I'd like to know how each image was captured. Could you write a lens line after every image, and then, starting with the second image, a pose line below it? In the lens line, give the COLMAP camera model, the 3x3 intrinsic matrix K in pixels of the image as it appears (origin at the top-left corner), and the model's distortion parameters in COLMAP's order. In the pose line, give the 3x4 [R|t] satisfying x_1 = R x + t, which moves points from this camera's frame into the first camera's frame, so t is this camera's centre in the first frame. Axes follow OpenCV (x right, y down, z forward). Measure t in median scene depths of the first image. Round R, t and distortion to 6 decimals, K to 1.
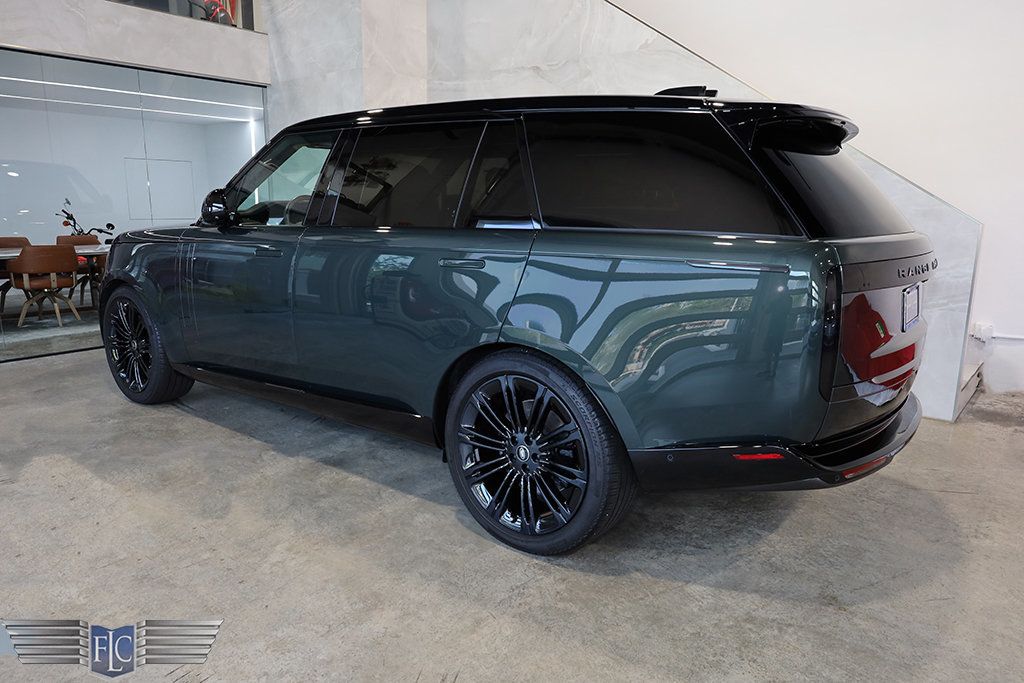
lens RADIAL K [[682.4, 0, 510.4], [0, 682.4, 343.7], [0, 0, 1]] dist [0.000348, -0.002944]
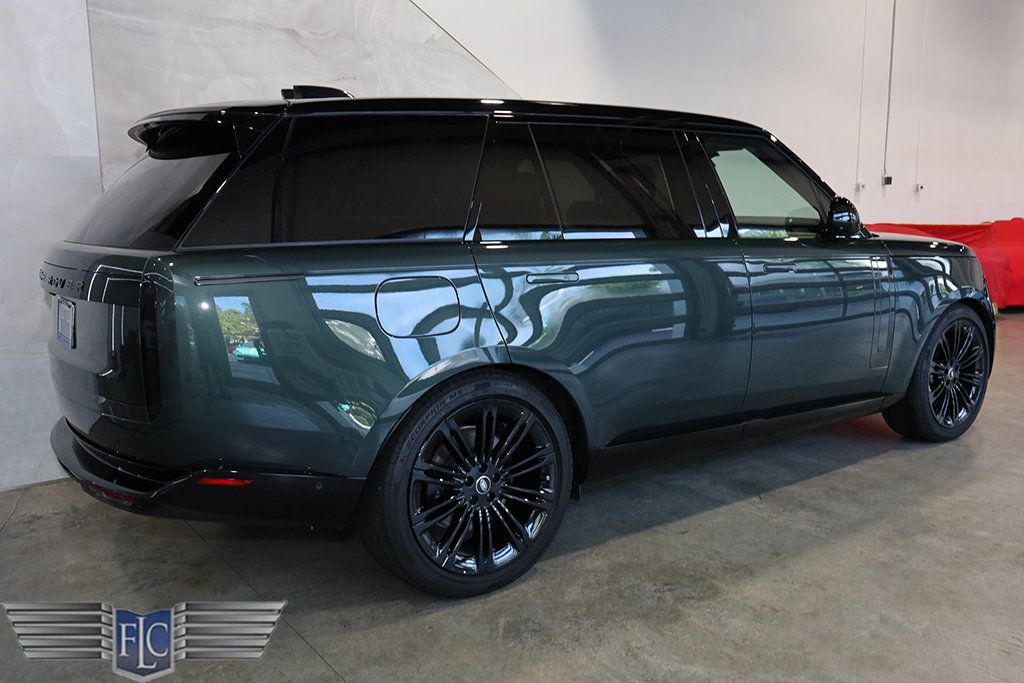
lens RADIAL K [[857.5, 0, 513.0], [0, 857.5, 340.1], [0, 0, 1]] dist [-0.008100, 0.000537]
pose [[0.243413, -0.164503, 0.955871, -1.220656], [0.206729, 0.971666, 0.114577, -0.187846], [-0.947636, 0.169716, 0.270524, 0.814259]]
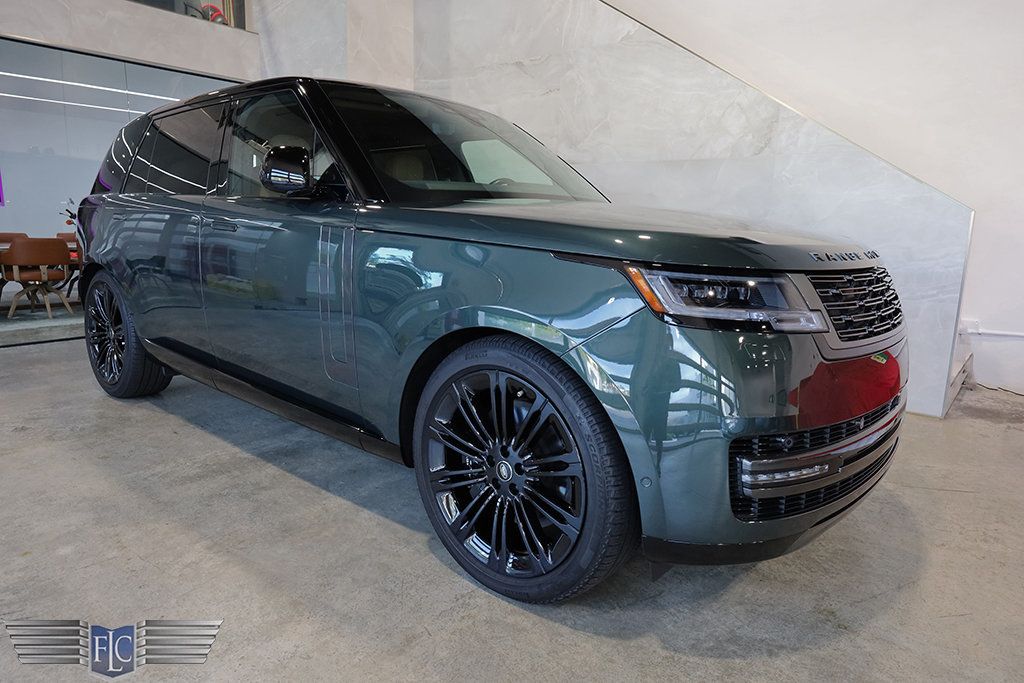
lens RADIAL K [[628.2, 0, 509.8], [0, 628.2, 341.4], [0, 0, 1]] dist [-0.004782, 0.001279]
pose [[0.999939, 0.010769, 0.002431, 0.037149], [-0.010727, 0.999807, -0.016441, 0.028411], [-0.002607, 0.016414, 0.999862, 0.119352]]
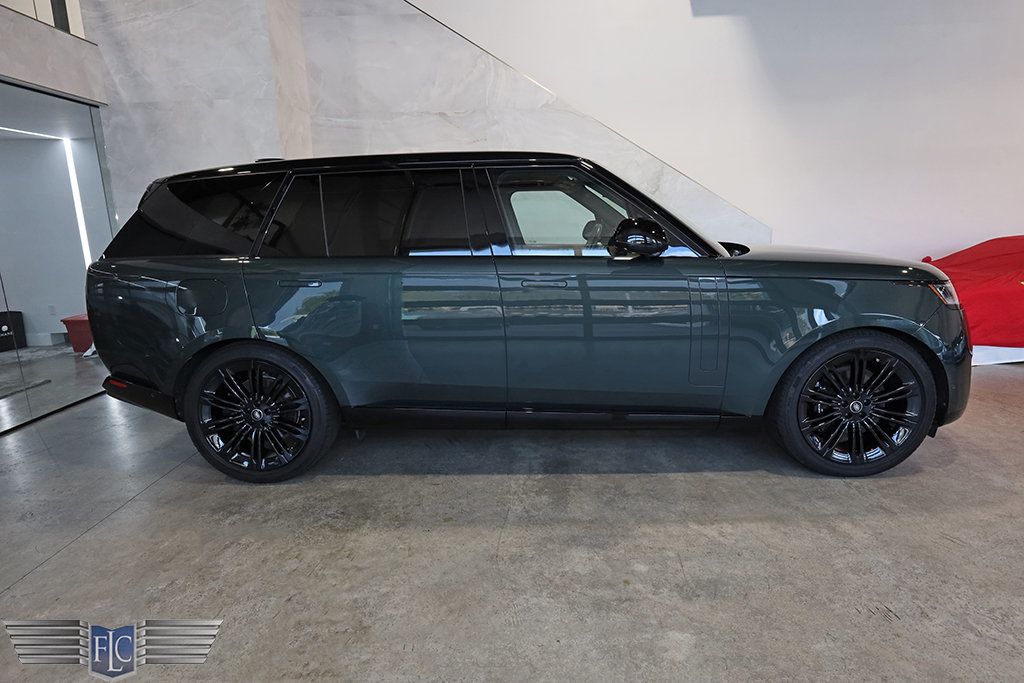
lens RADIAL K [[559.3, 0, 507.1], [0, 559.3, 339.5], [0, 0, 1]] dist [0.003724, -0.000546]
pose [[0.792199, -0.157453, 0.589600, -0.713805], [0.158990, 0.986029, 0.049698, -0.074107], [-0.589188, 0.054370, 0.806165, 0.256755]]
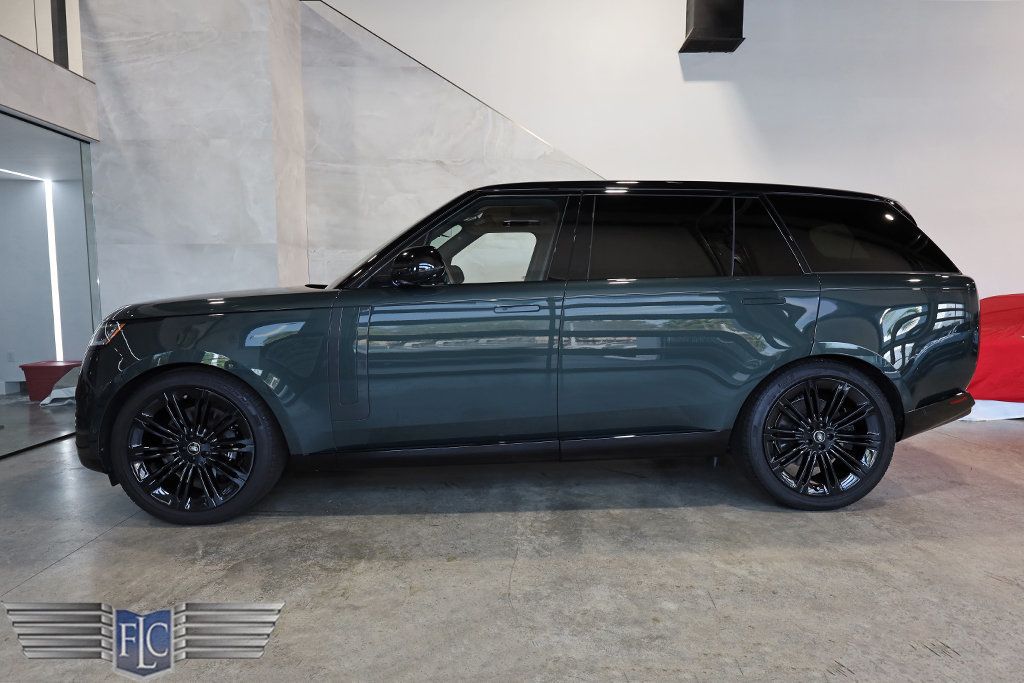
lens RADIAL K [[582.6, 0, 505.3], [0, 582.6, 339.9], [0, 0, 1]] dist [0.004419, -0.001954]
pose [[0.774116, -0.067507, 0.629434, -0.745094], [0.144124, 0.986981, -0.071397, -0.022659], [-0.616419, 0.145986, 0.773767, 0.288105]]
